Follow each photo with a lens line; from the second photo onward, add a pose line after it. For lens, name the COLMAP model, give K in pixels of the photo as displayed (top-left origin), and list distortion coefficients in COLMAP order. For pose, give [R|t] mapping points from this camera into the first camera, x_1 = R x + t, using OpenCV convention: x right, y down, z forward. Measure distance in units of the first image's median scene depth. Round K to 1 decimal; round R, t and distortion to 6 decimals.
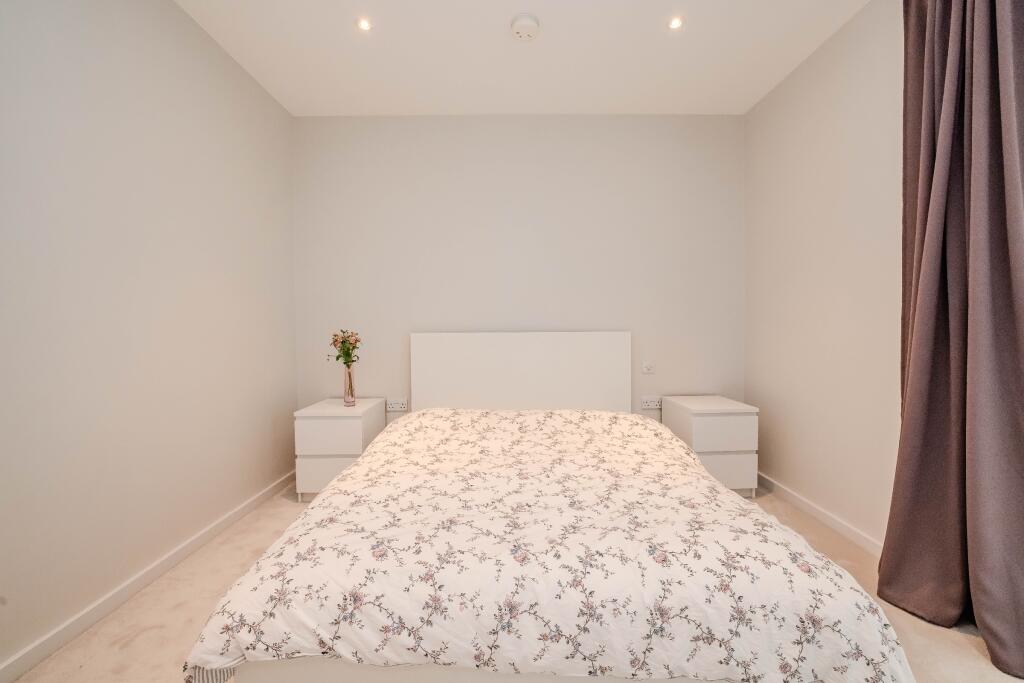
lens RADIAL K [[440.9, 0, 512.4], [0, 440.9, 338.3], [0, 0, 1]] dist [-0.017333, 0.007605]
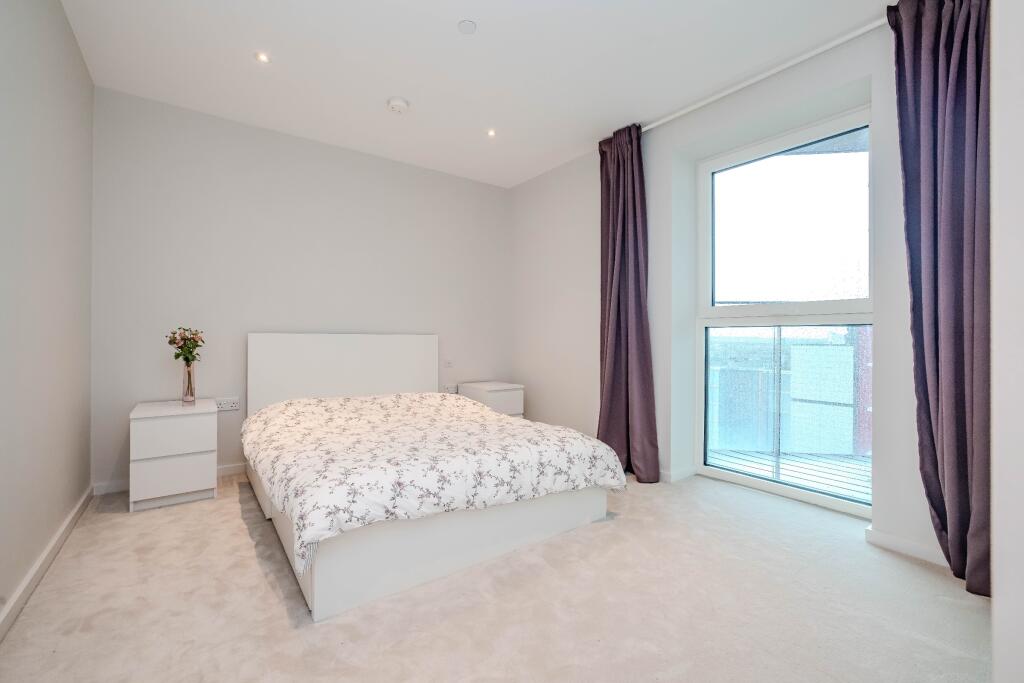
lens RADIAL K [[431.4, 0, 512.0], [0, 431.4, 341.5], [0, 0, 1]] dist [-0.000784, -0.000146]
pose [[0.810190, 0.008853, 0.586100, -0.965947], [0.003352, 0.999800, -0.019737, 0.091511], [-0.586158, 0.017955, 0.809998, -0.565543]]
